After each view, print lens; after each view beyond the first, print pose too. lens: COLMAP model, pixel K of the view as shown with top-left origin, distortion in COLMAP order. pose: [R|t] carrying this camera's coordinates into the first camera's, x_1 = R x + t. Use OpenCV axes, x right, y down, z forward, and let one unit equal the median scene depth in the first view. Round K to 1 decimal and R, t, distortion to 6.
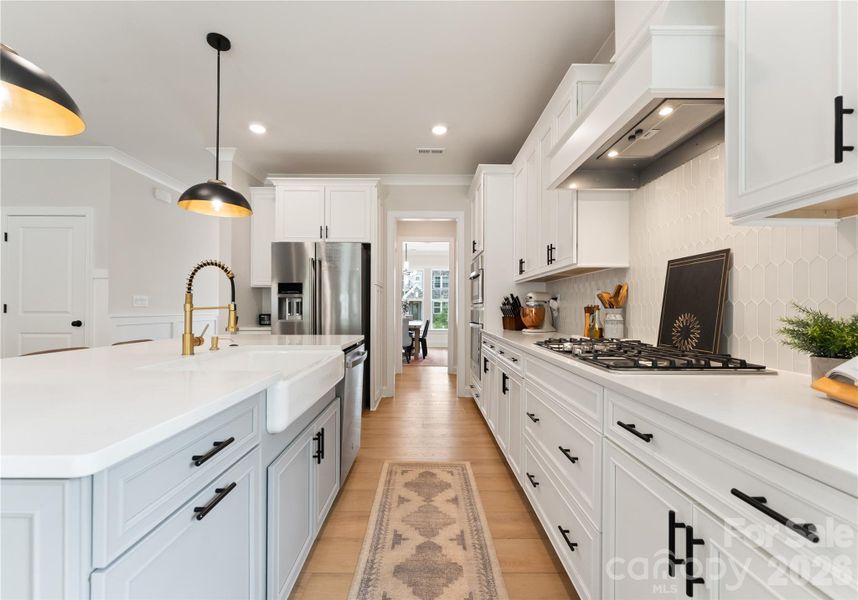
lens RADIAL K [[364.4, 0, 427.8], [0, 364.4, 306.1], [0, 0, 1]] dist [0.001780, 0.000009]
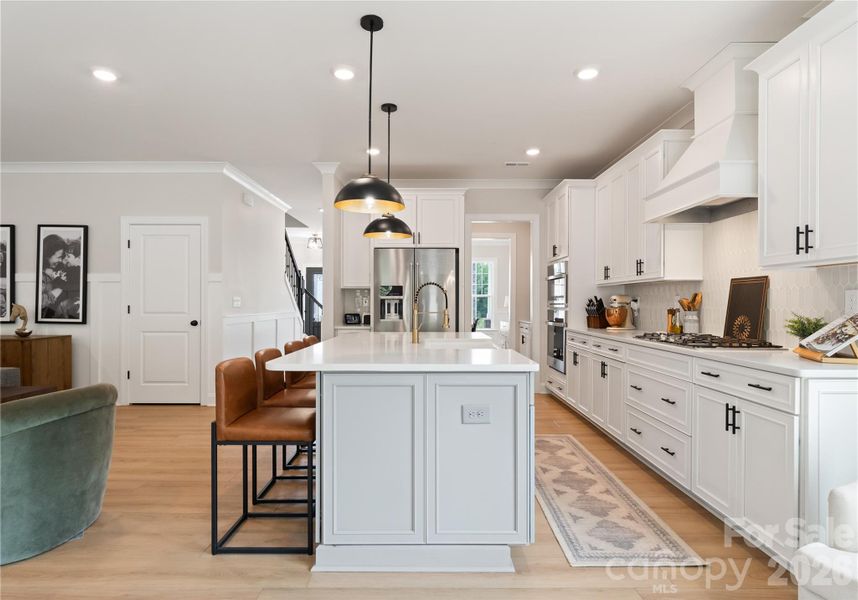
lens RADIAL K [[469.1, 0, 430.2], [0, 469.1, 304.3], [0, 0, 1]] dist [0.000747, -0.002262]
pose [[0.999986, -0.001729, -0.005036, -0.409217], [0.001772, 0.999963, 0.008447, -0.032213], [0.005022, -0.008456, 0.999952, -0.676185]]
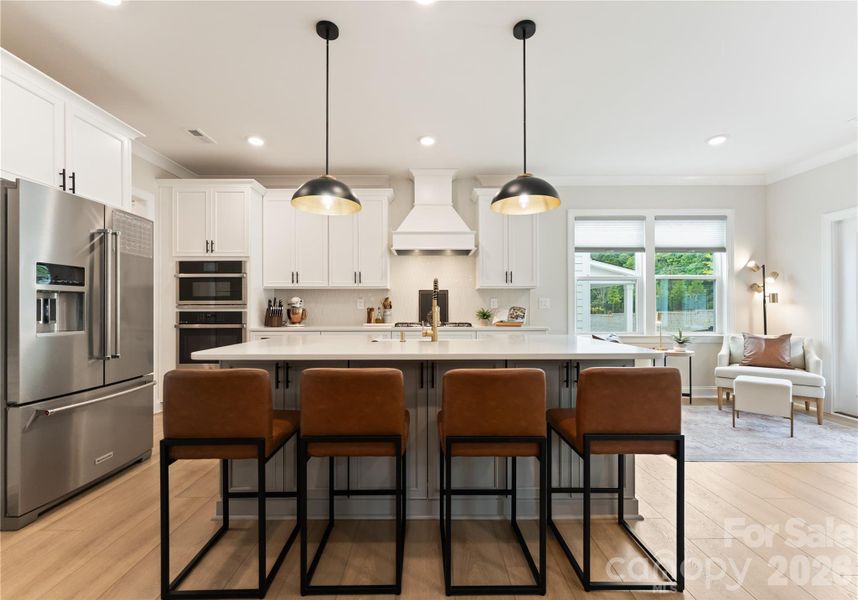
lens RADIAL K [[364.4, 0, 428.7], [0, 364.4, 306.5], [0, 0, 1]] dist [0.001780, 0.000009]
pose [[0.005953, 0.003153, 0.999977, -1.493456], [-0.004050, 0.999987, -0.003129, -0.001380], [-0.999974, -0.004031, 0.005966, 0.714001]]
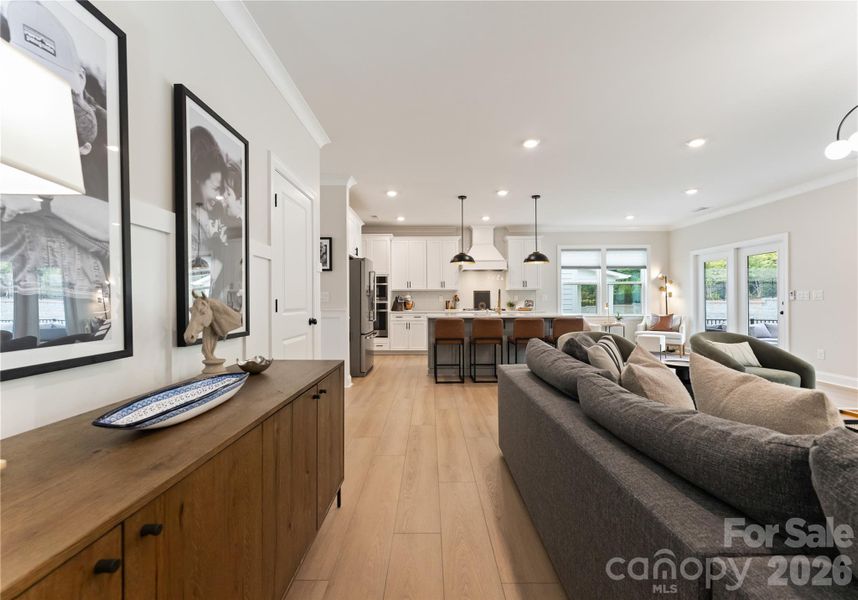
lens RADIAL K [[364.4, 0, 429.3], [0, 364.4, 299.6], [0, 0, 1]] dist [0.001780, 0.000009]
pose [[0.008180, 0.000465, 0.999966, -3.063822], [-0.000770, 1.000000, -0.000458, -0.008729], [-0.999966, -0.000767, 0.008180, 1.187608]]
